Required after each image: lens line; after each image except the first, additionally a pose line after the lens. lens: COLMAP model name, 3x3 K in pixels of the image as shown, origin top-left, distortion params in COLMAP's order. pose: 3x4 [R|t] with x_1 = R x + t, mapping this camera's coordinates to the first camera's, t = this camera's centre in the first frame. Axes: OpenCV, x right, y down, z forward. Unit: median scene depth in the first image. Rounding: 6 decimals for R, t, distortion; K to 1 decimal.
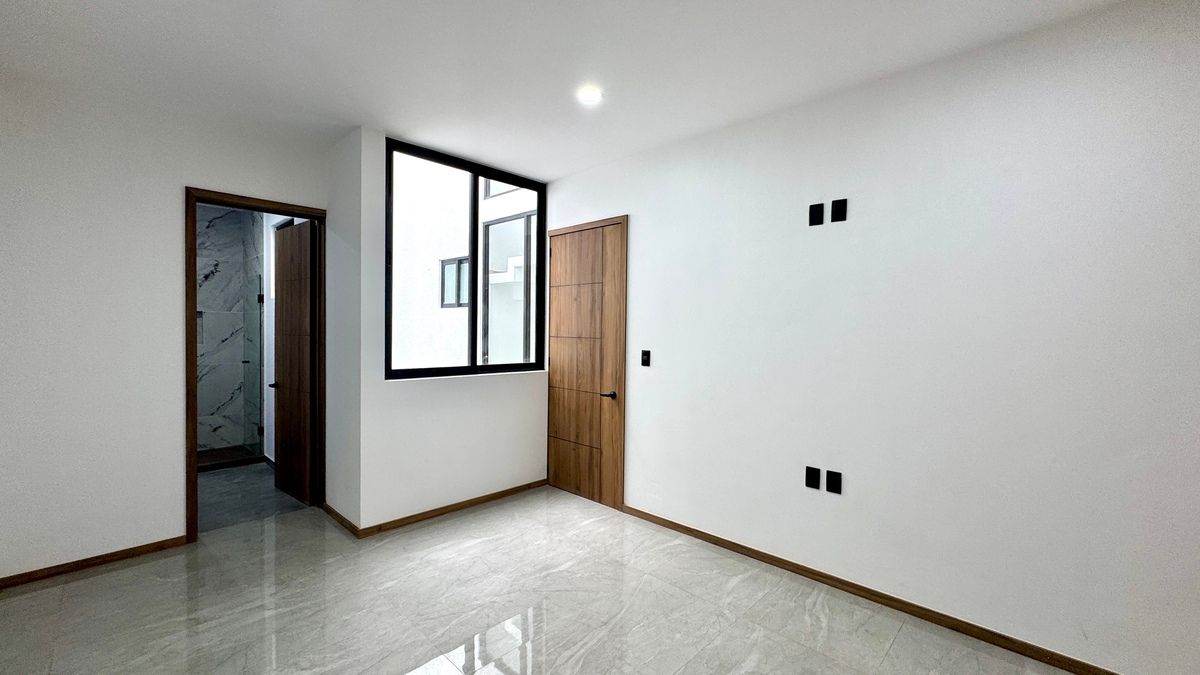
lens RADIAL K [[479.6, 0, 596.1], [0, 479.6, 334.9], [0, 0, 1]] dist [-0.000162, -0.000027]
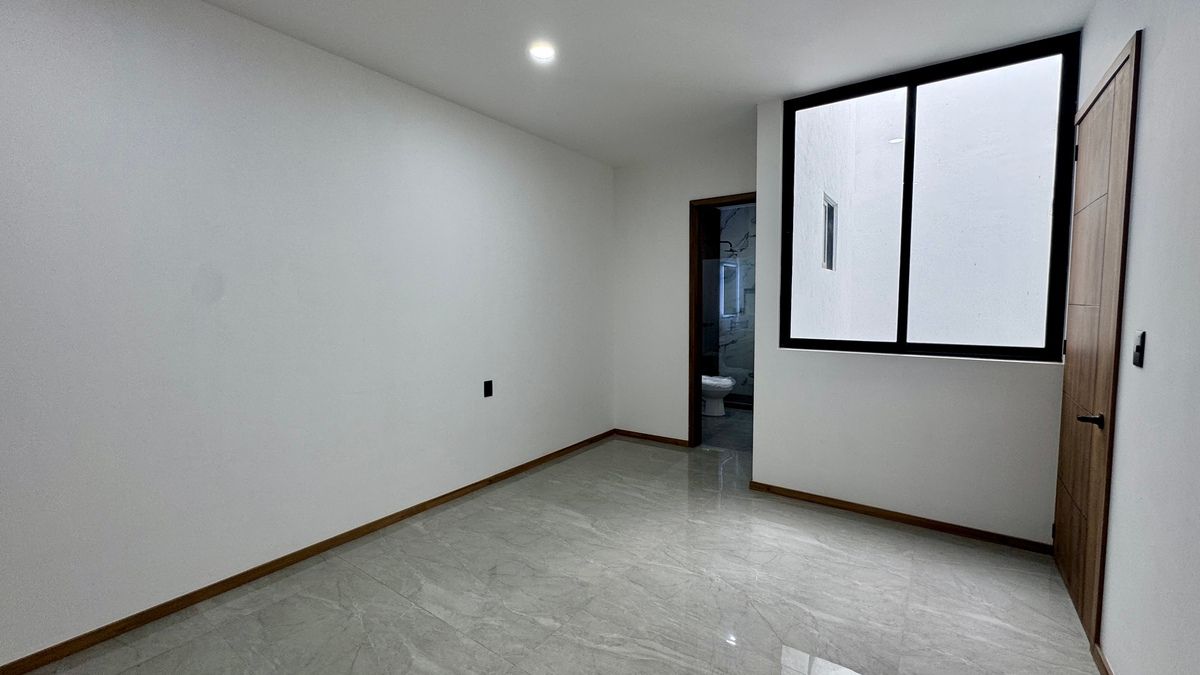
lens RADIAL K [[476.0, 0, 600.0], [0, 476.0, 337.5], [0, 0, 1]] dist [-0.001626, -0.000169]
pose [[0.148220, 0.055259, -0.987409, 0.473203], [-0.003570, 0.998461, 0.055342, 0.017376], [0.988948, -0.004678, 0.148189, 0.458469]]
